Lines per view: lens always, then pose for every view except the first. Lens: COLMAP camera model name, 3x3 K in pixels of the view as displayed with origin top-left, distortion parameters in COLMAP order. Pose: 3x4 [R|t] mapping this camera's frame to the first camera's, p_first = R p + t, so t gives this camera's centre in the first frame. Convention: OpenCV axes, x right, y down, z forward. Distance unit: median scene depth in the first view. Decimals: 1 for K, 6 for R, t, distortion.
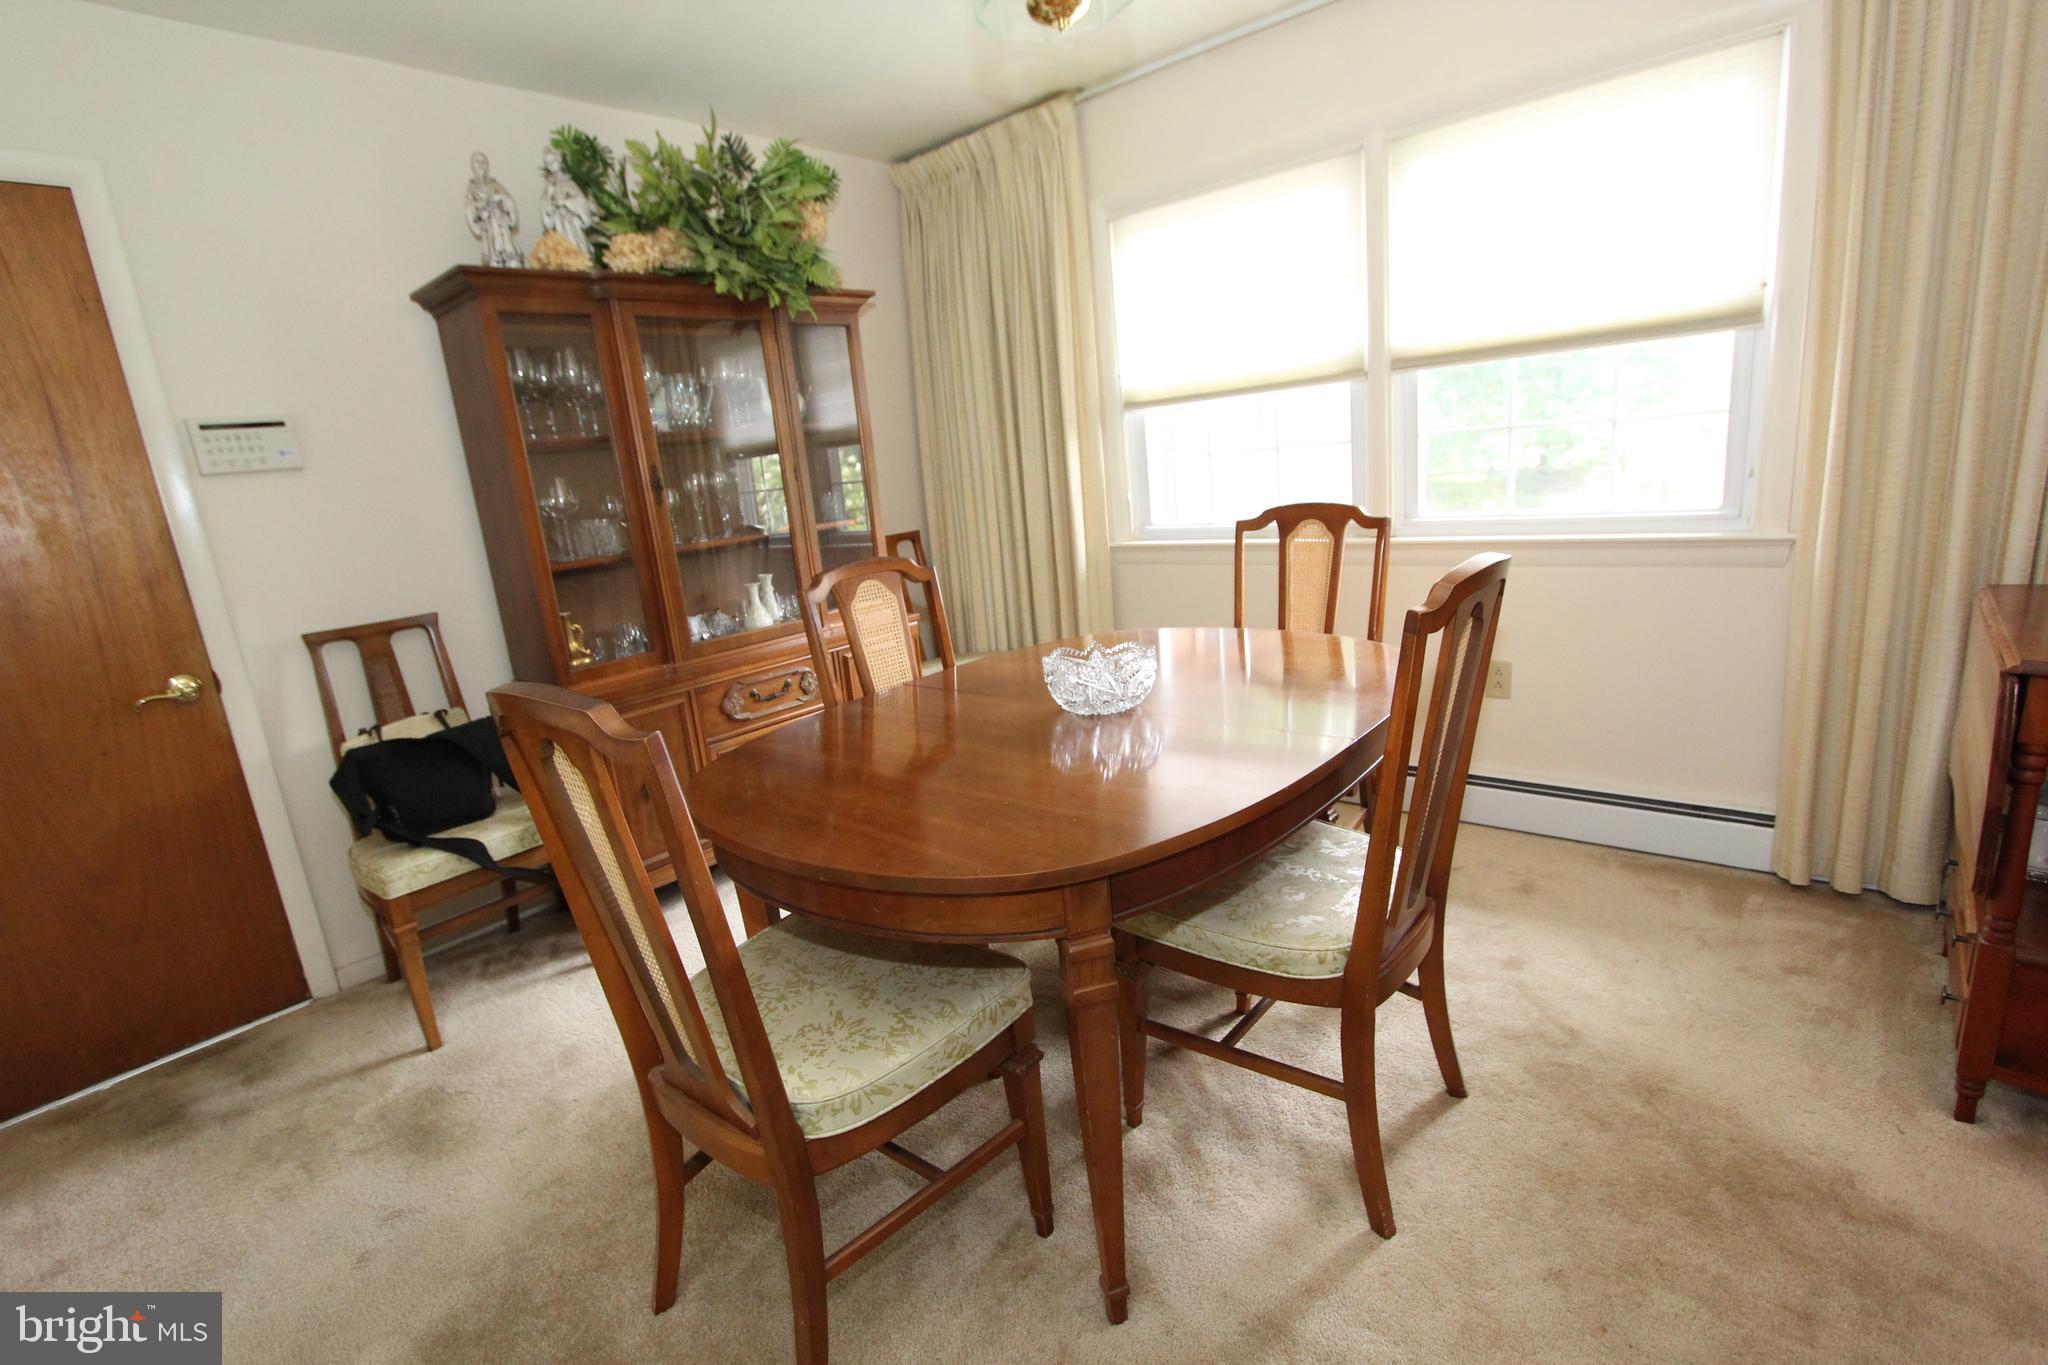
lens RADIAL K [[954.5, 0, 1015.4], [0, 954.5, 677.5], [0, 0, 1]] dist [-0.017550, 0.003041]
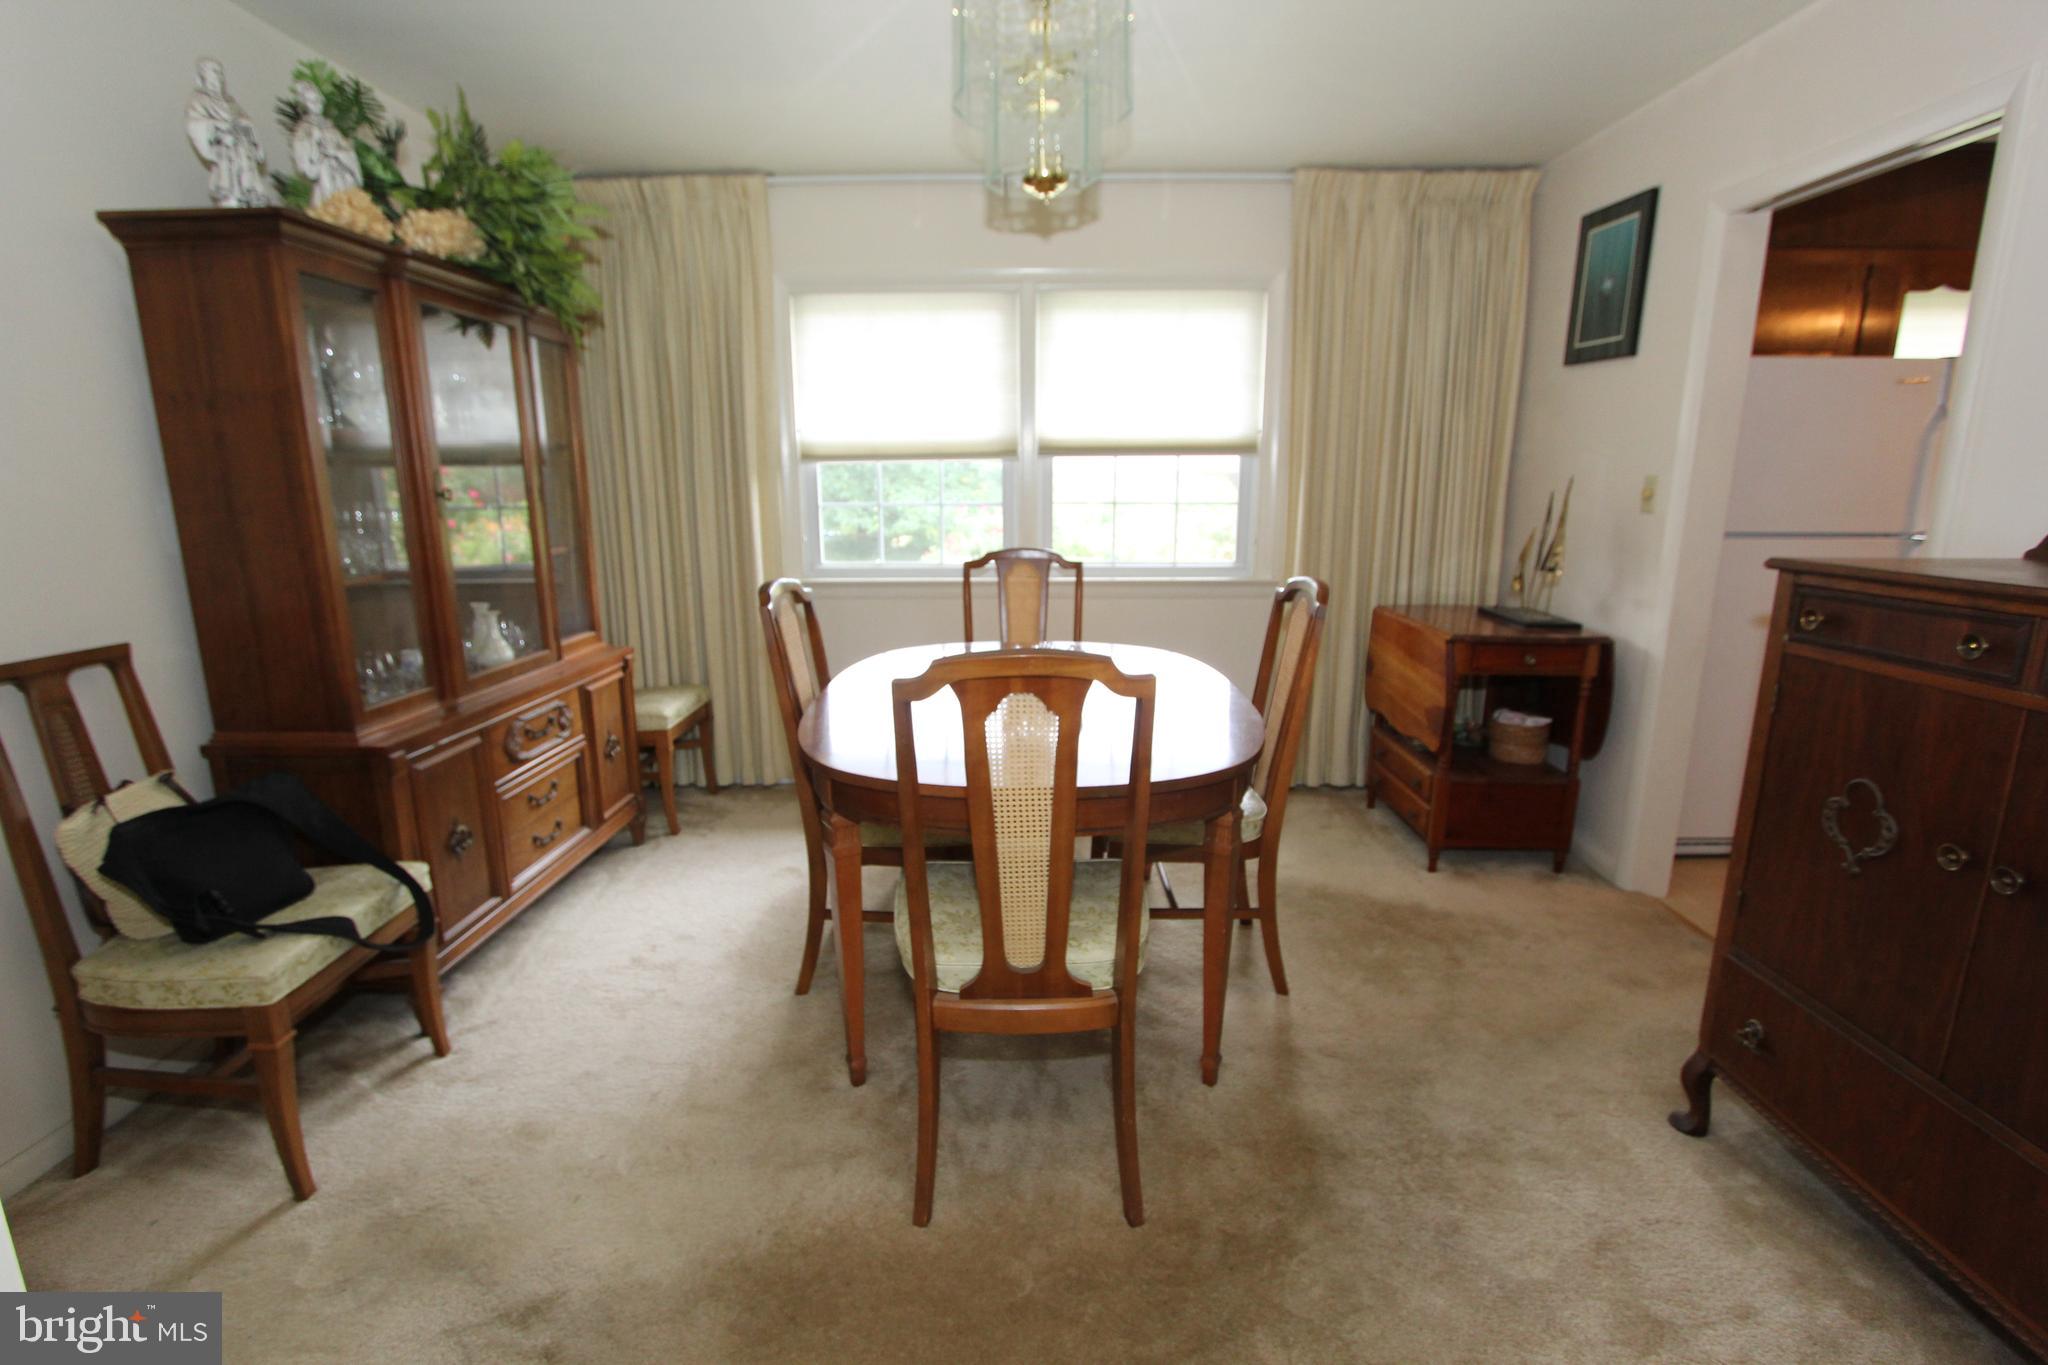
lens RADIAL K [[954.5, 0, 1020.1], [0, 954.5, 680.4], [0, 0, 1]] dist [-0.017550, 0.003041]
pose [[0.759998, -0.042277, 0.648549, -0.562289], [0.080677, 0.996301, -0.029595, 0.037145], [-0.644898, 0.074815, 0.760598, 0.007428]]
